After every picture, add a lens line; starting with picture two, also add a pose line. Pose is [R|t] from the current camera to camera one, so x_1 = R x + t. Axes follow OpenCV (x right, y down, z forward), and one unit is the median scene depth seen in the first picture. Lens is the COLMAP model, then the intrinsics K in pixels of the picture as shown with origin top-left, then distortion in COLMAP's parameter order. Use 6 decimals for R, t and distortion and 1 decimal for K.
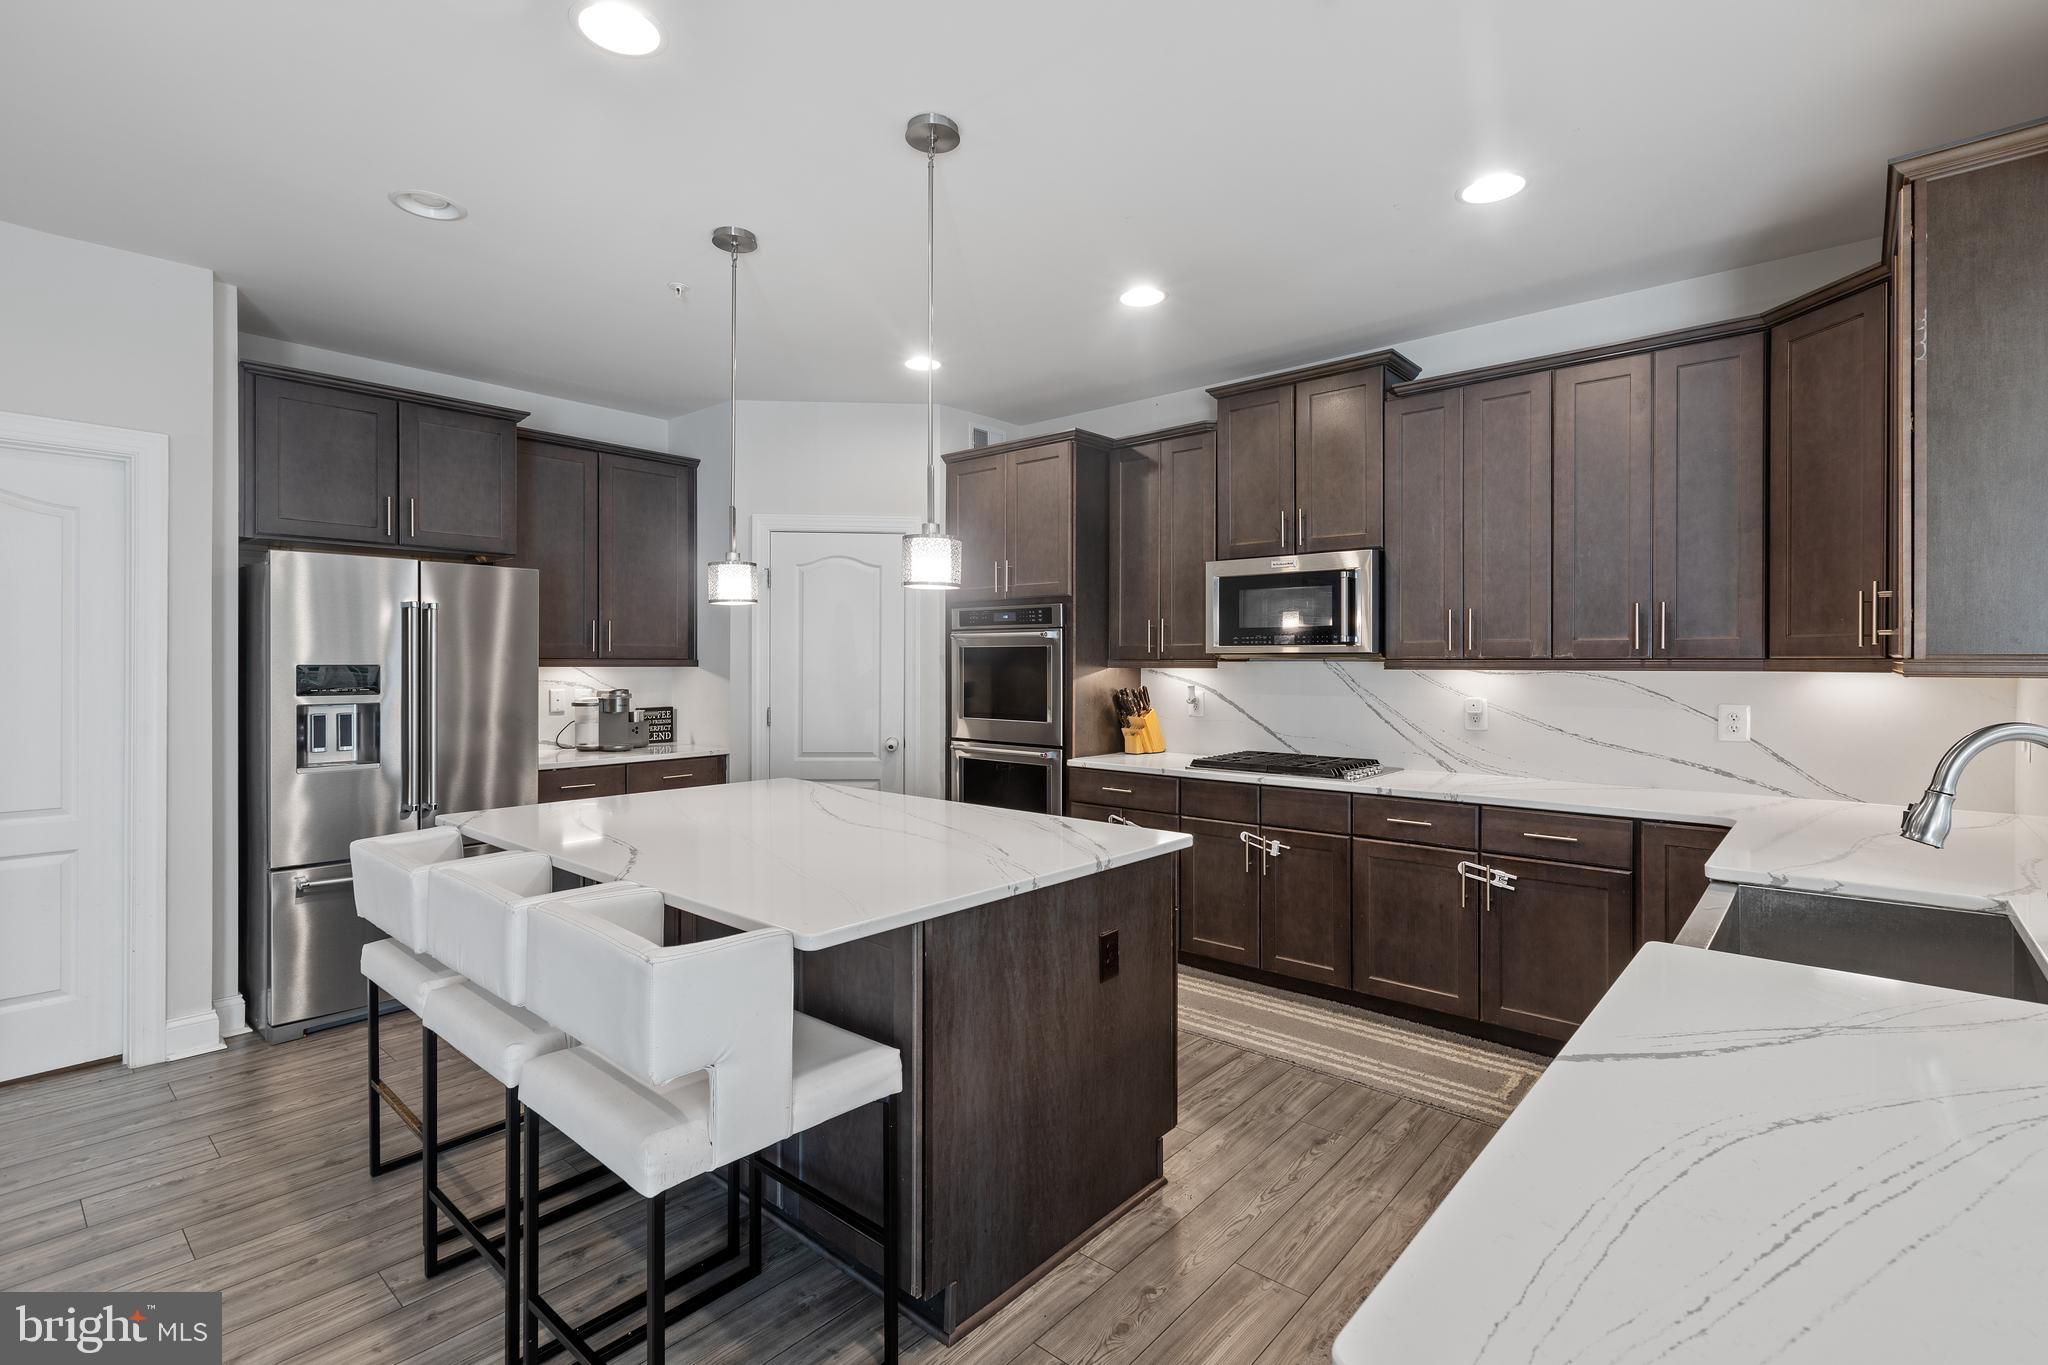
lens RADIAL K [[936.5, 0, 1022.9], [0, 936.5, 662.4], [0, 0, 1]] dist [0.002547, -0.000172]
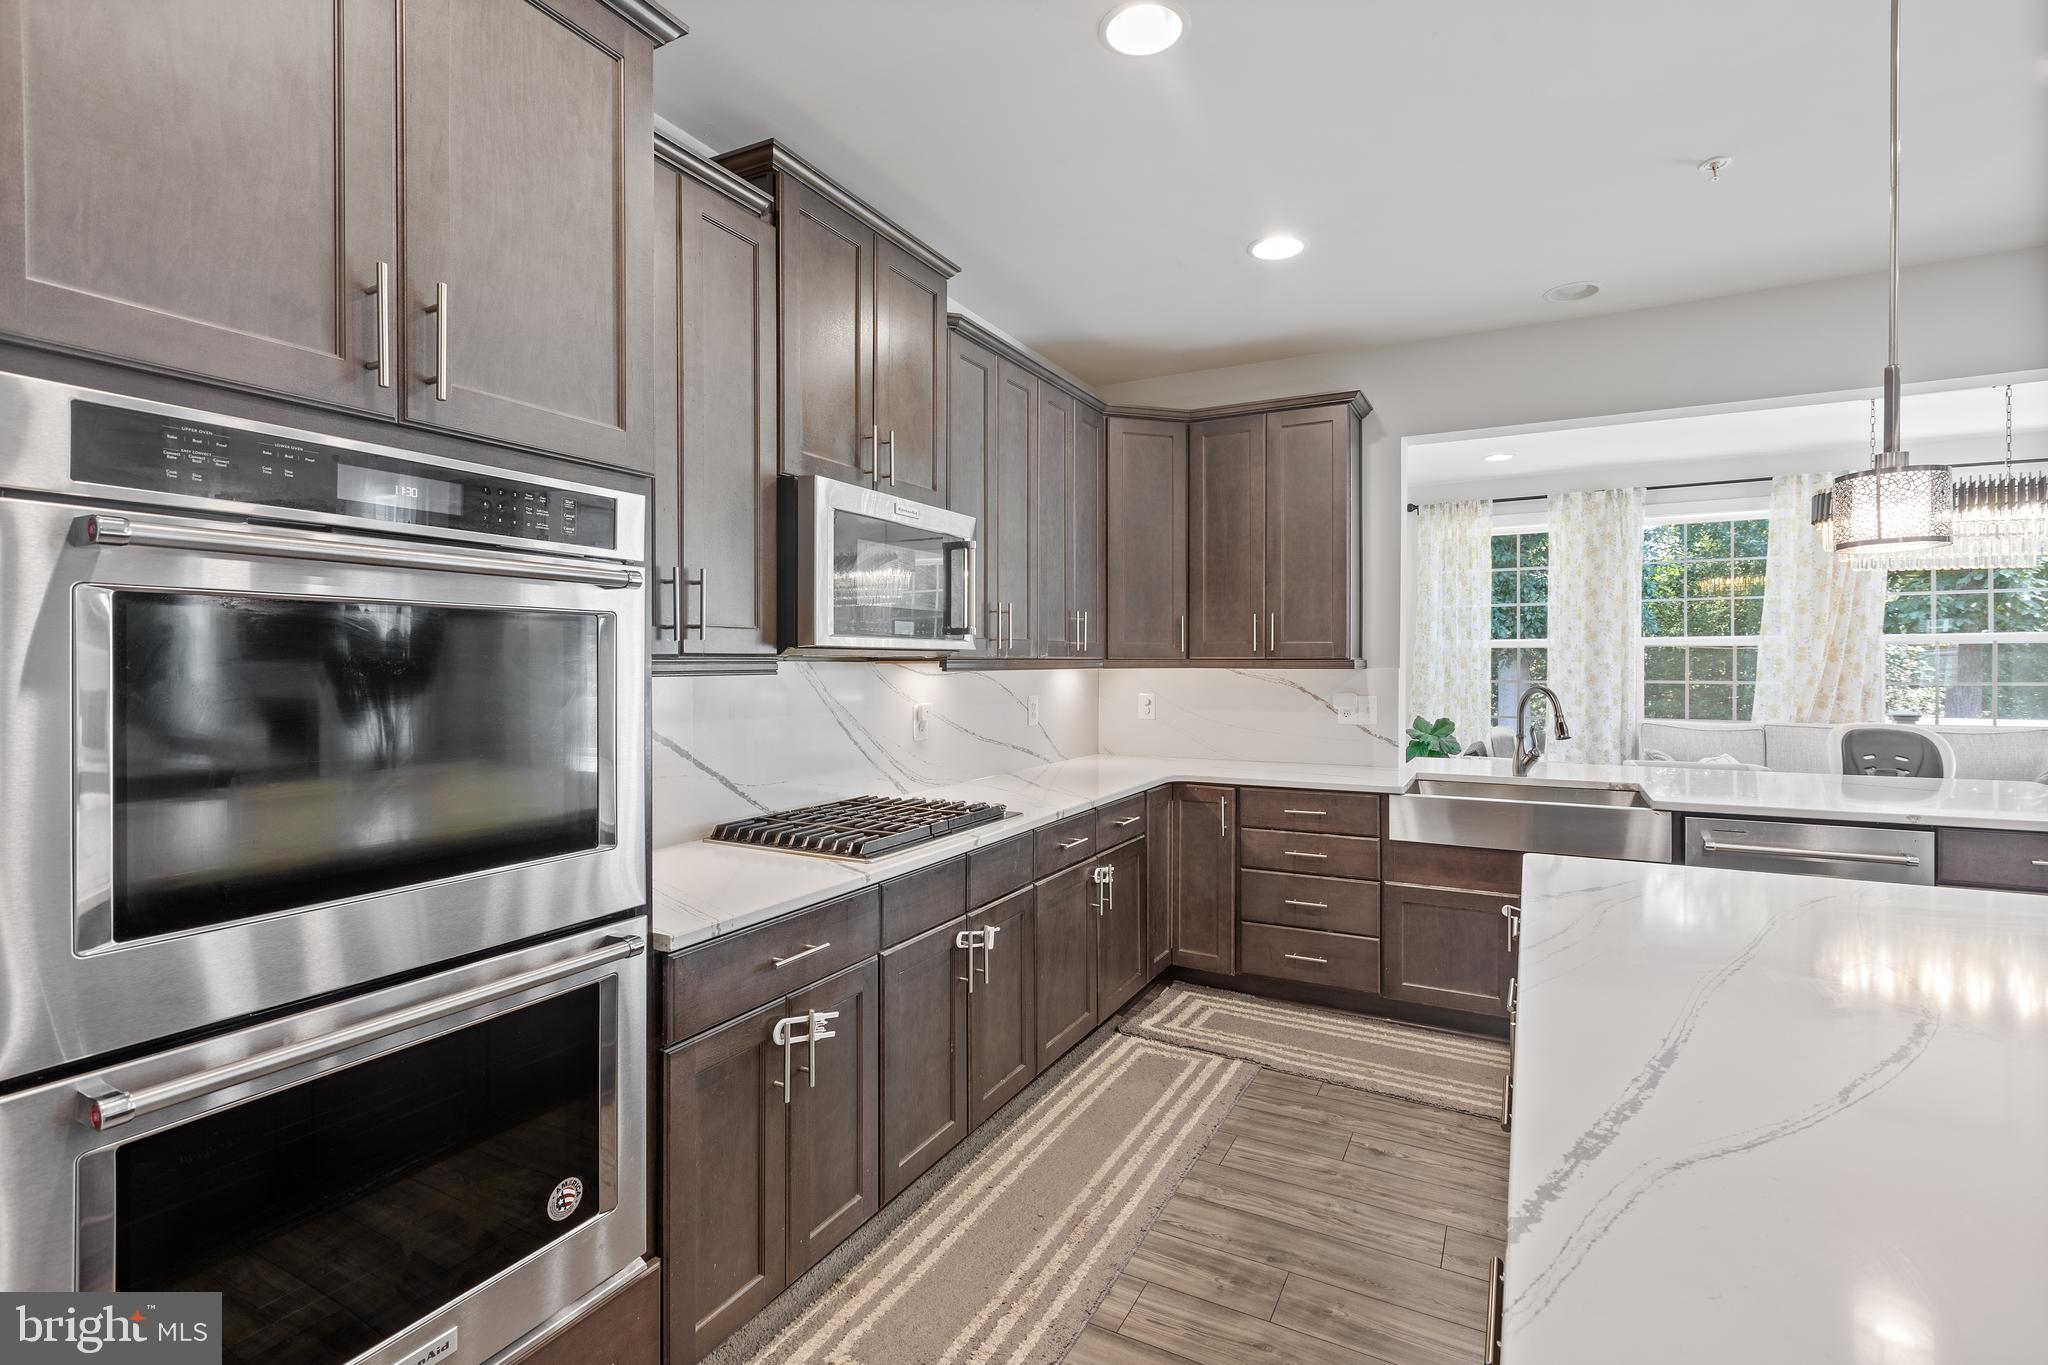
lens RADIAL K [[936.5, 0, 1022.9], [0, 936.5, 662.4], [0, 0, 1]] dist [0.002547, -0.000172]
pose [[-0.229314, -0.002752, 0.973349, -0.448592], [-0.002537, 0.999994, 0.002230, -0.002982], [-0.973349, -0.001958, -0.229319, 1.284592]]
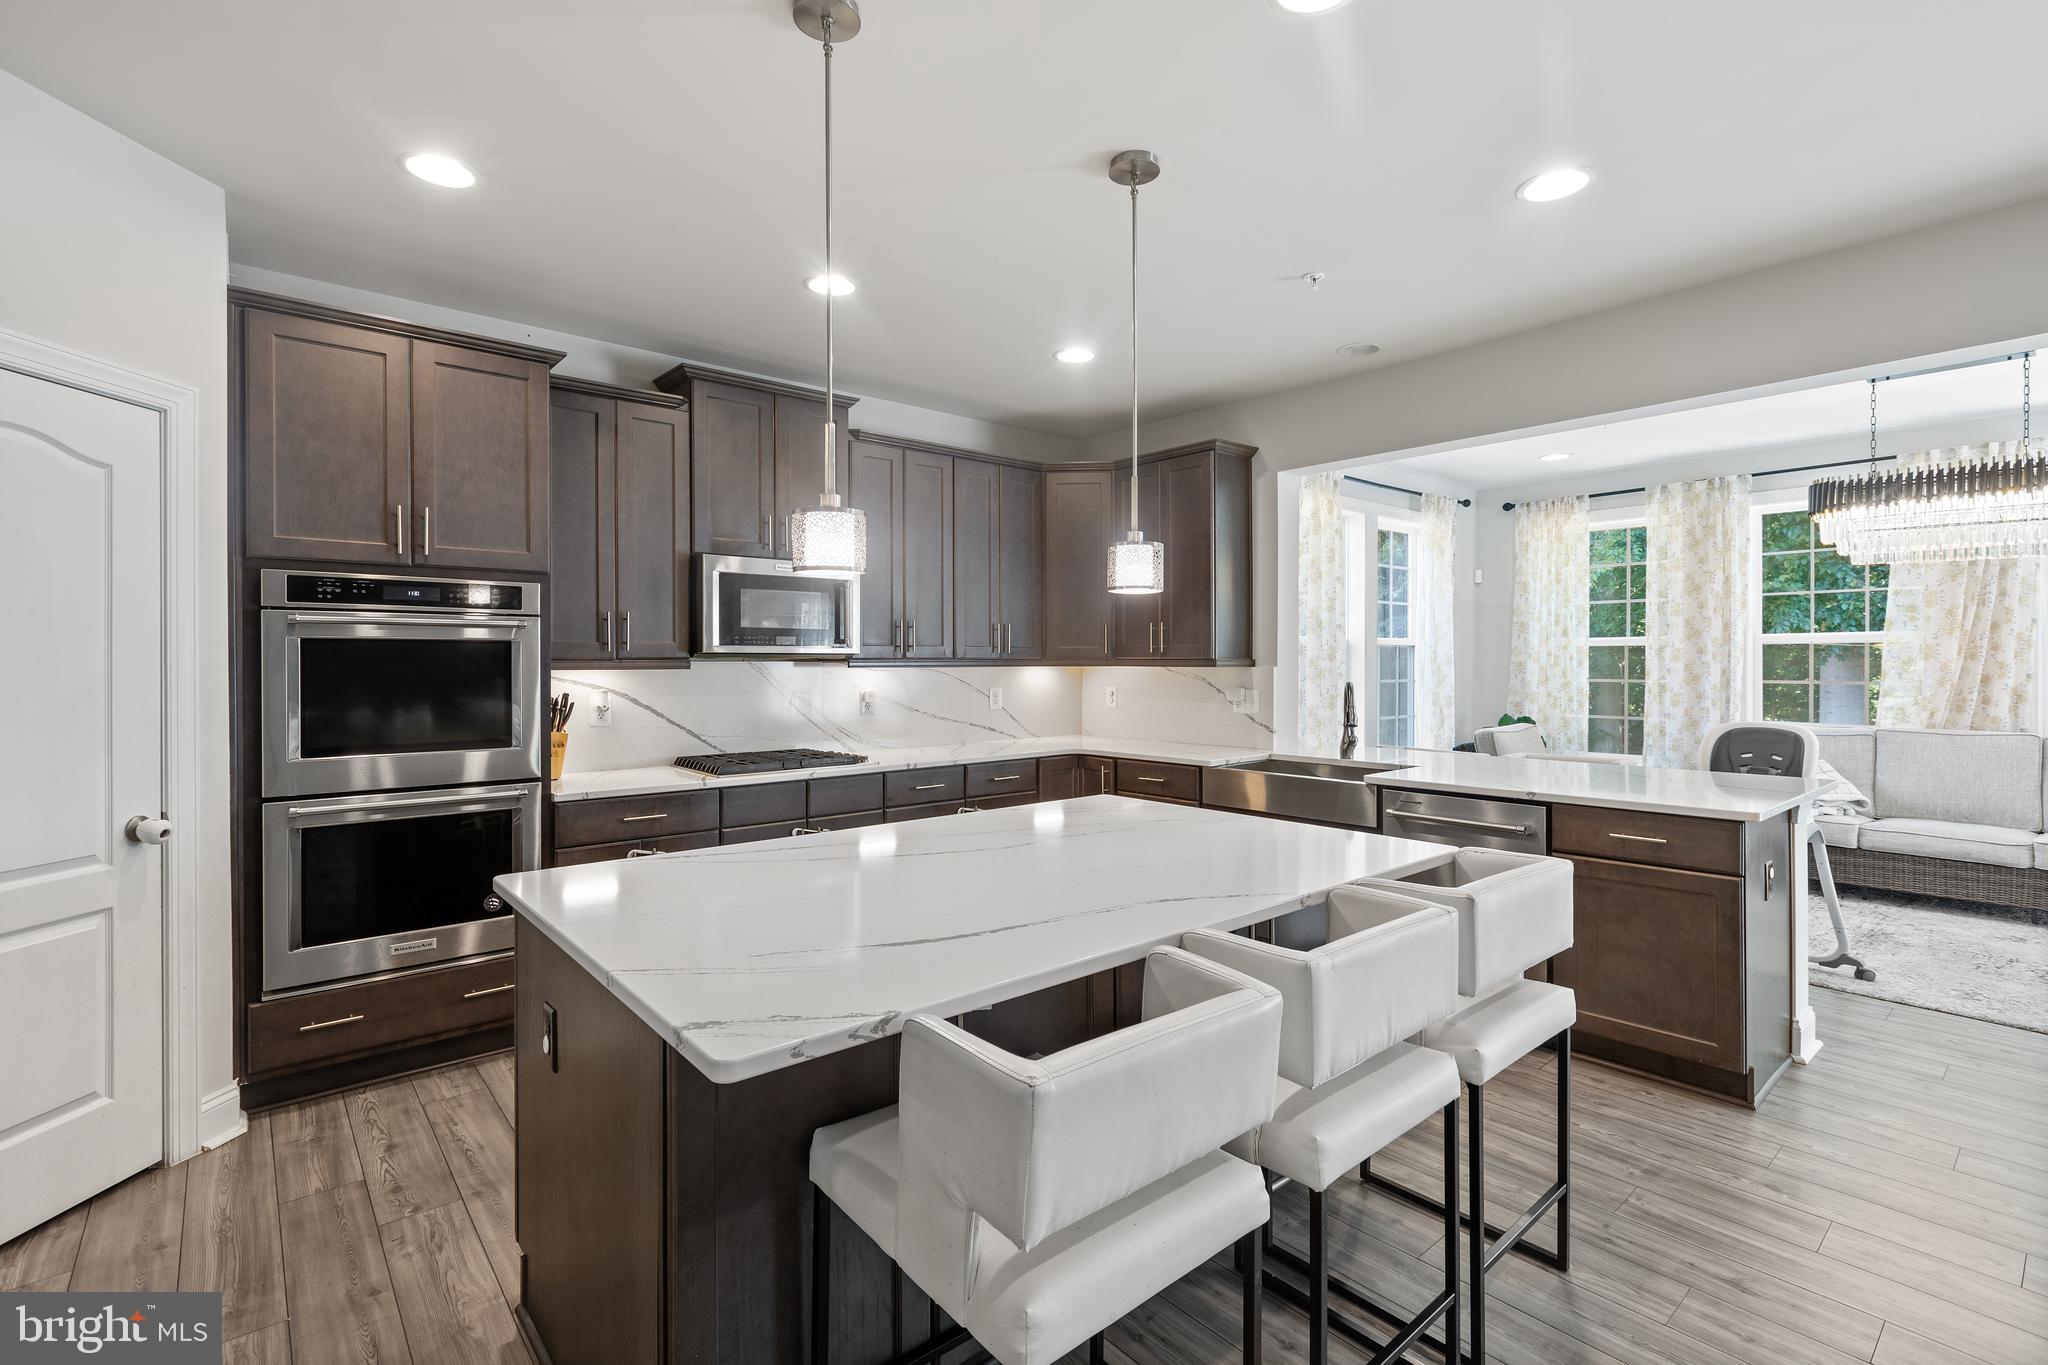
lens RADIAL K [[917.1, 0, 1007.9], [0, 917.1, 657.9], [0, 0, 1]] dist [0.004804, 0.000083]
pose [[0.135822, -0.000813, 0.990733, -0.845131], [-0.001196, 0.999999, 0.000985, -0.008259], [-0.990733, -0.001318, 0.135821, 0.734718]]
